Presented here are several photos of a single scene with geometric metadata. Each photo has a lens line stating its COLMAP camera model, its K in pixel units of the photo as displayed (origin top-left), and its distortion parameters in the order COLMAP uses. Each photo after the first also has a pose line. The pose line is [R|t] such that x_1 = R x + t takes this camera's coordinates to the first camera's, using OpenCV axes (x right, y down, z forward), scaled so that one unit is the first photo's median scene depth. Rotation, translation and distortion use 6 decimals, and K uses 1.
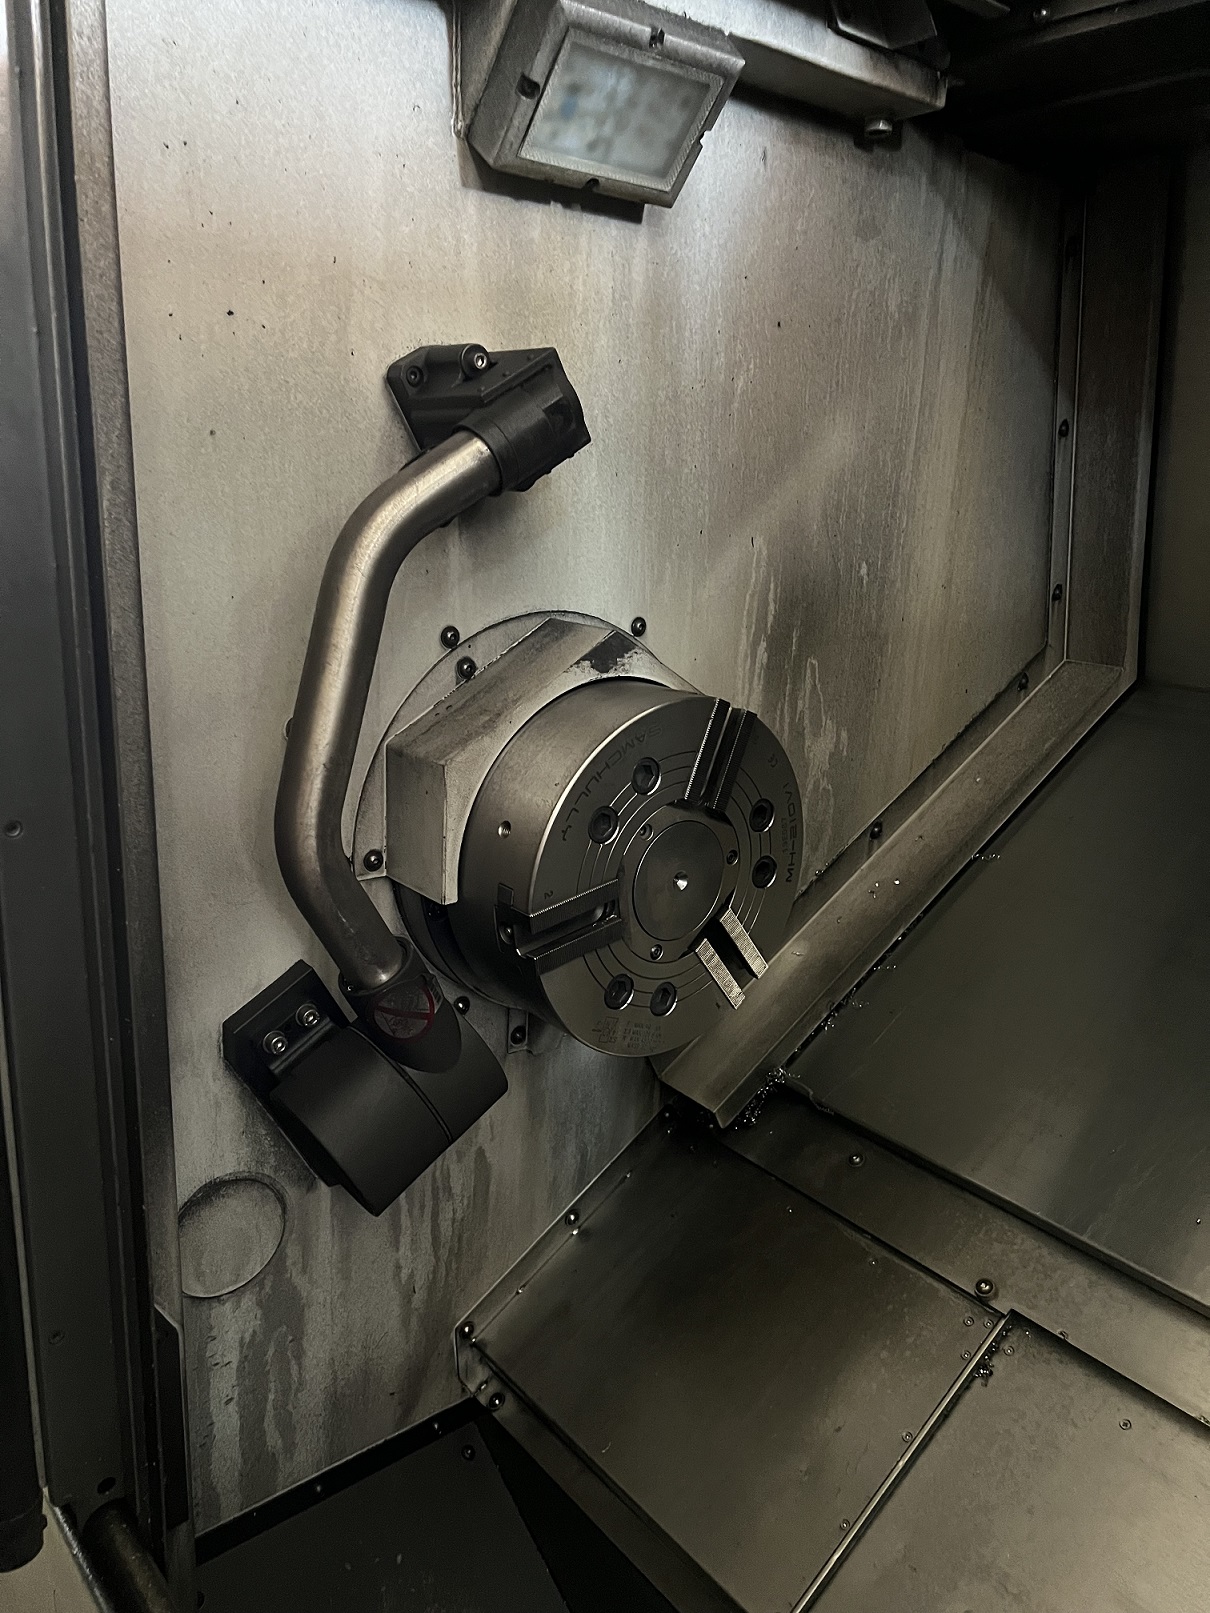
lens RADIAL K [[1192.1, 0, 605.0], [0, 1192.1, 806.5], [0, 0, 1]] dist [0.089170, -0.117310]
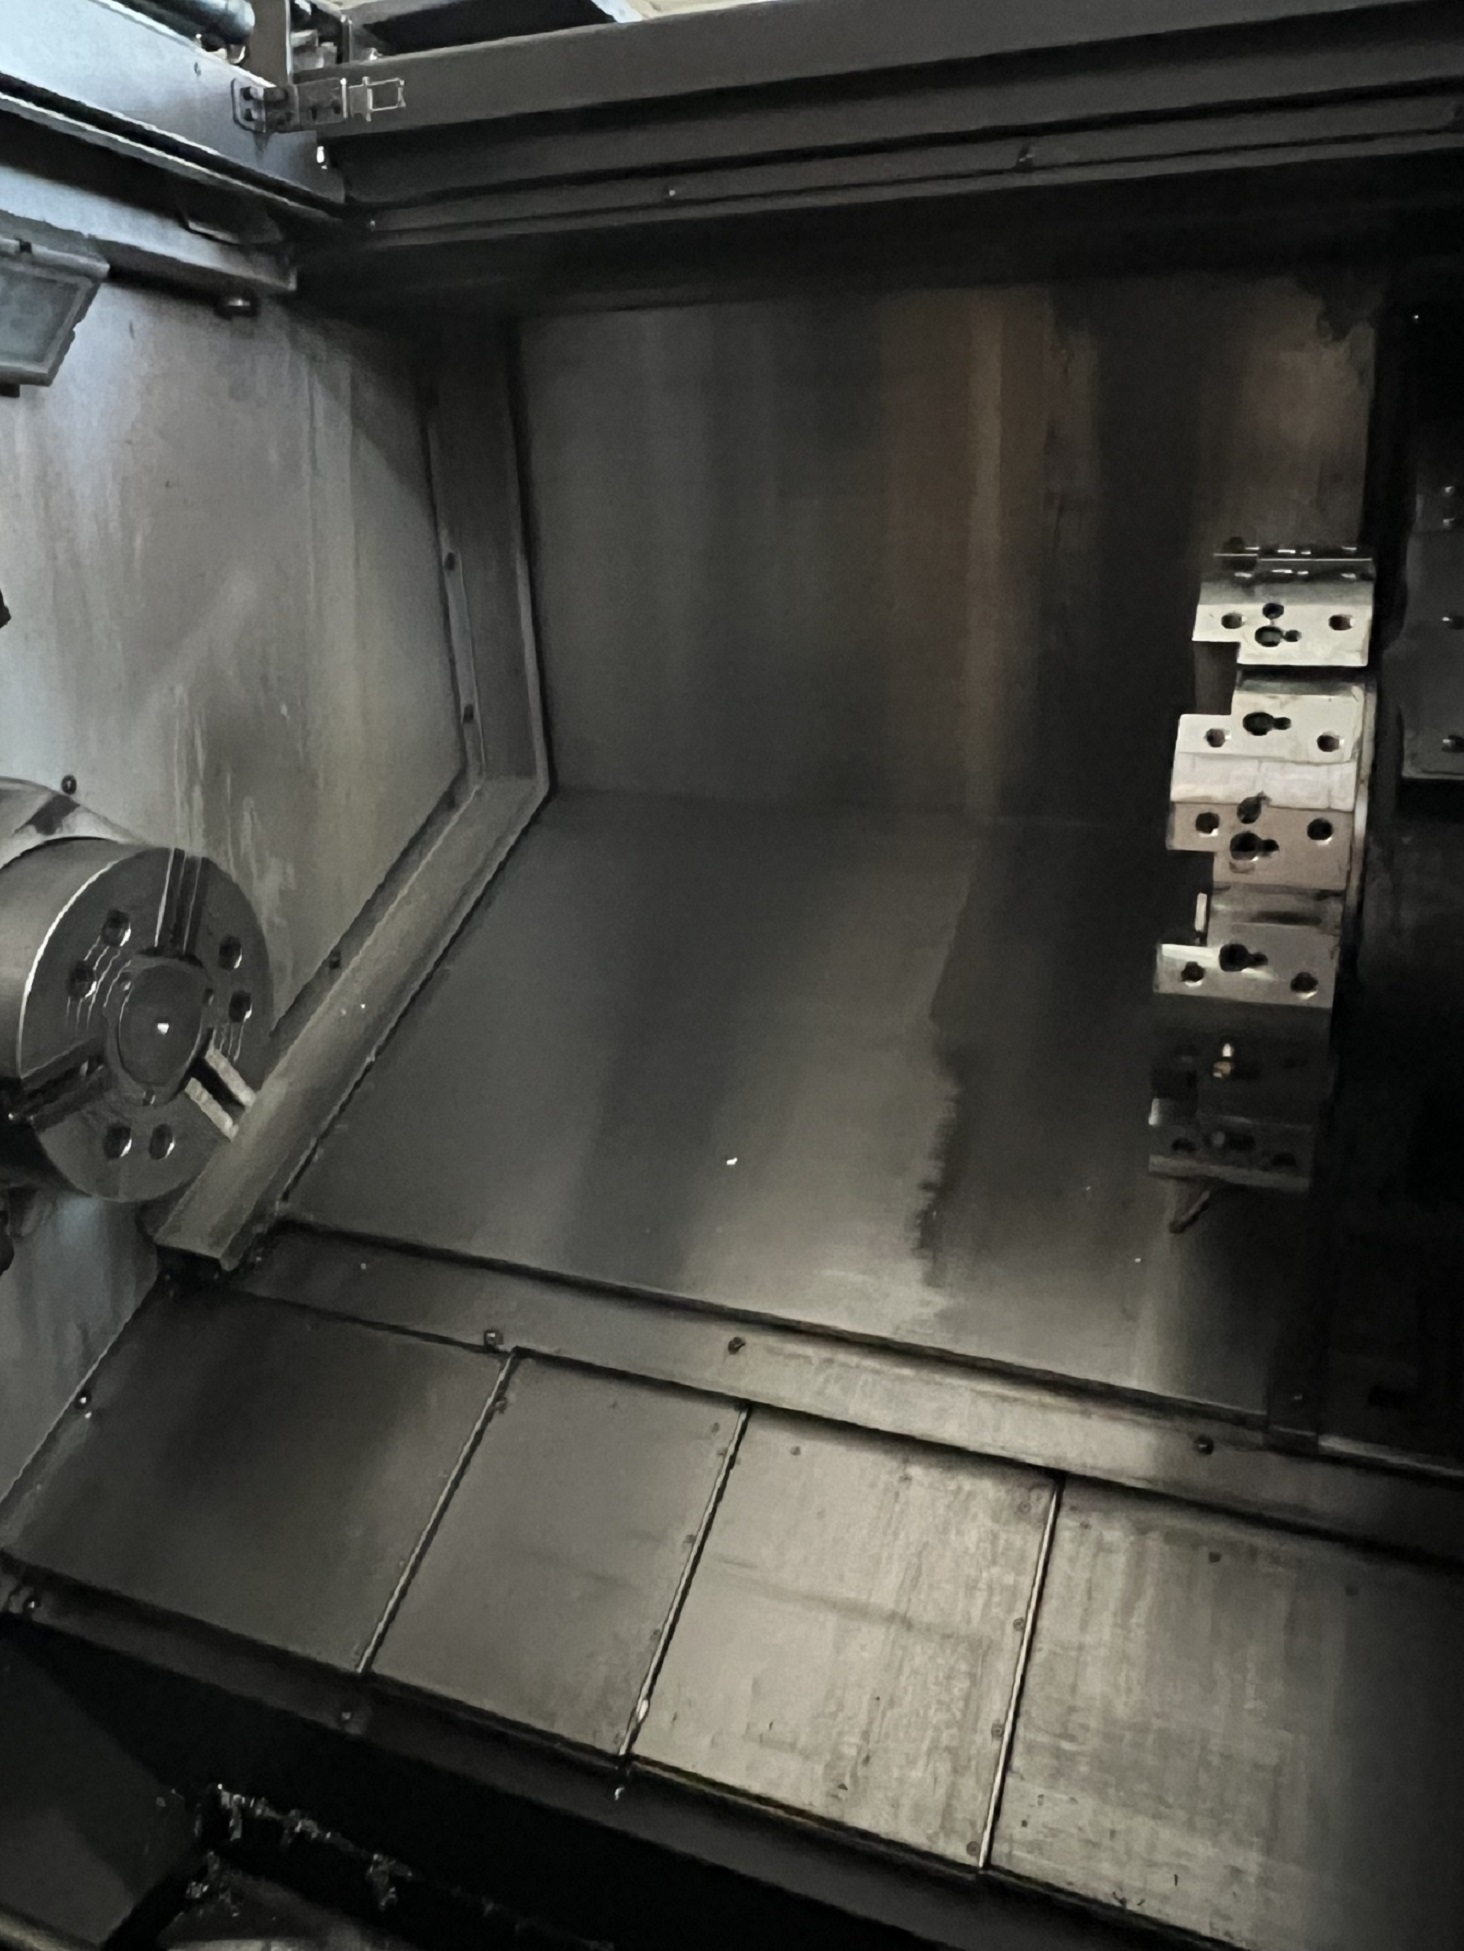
lens RADIAL K [[1546.1, 0, 732.0], [0, 1546.1, 975.5], [0, 0, 1]] dist [-0.008965, 0.001624]
pose [[0.874680, -0.146910, 0.461901, -0.106656], [0.141078, 0.988865, 0.047363, 0.023290], [-0.463715, 0.023736, 0.885666, -0.390461]]
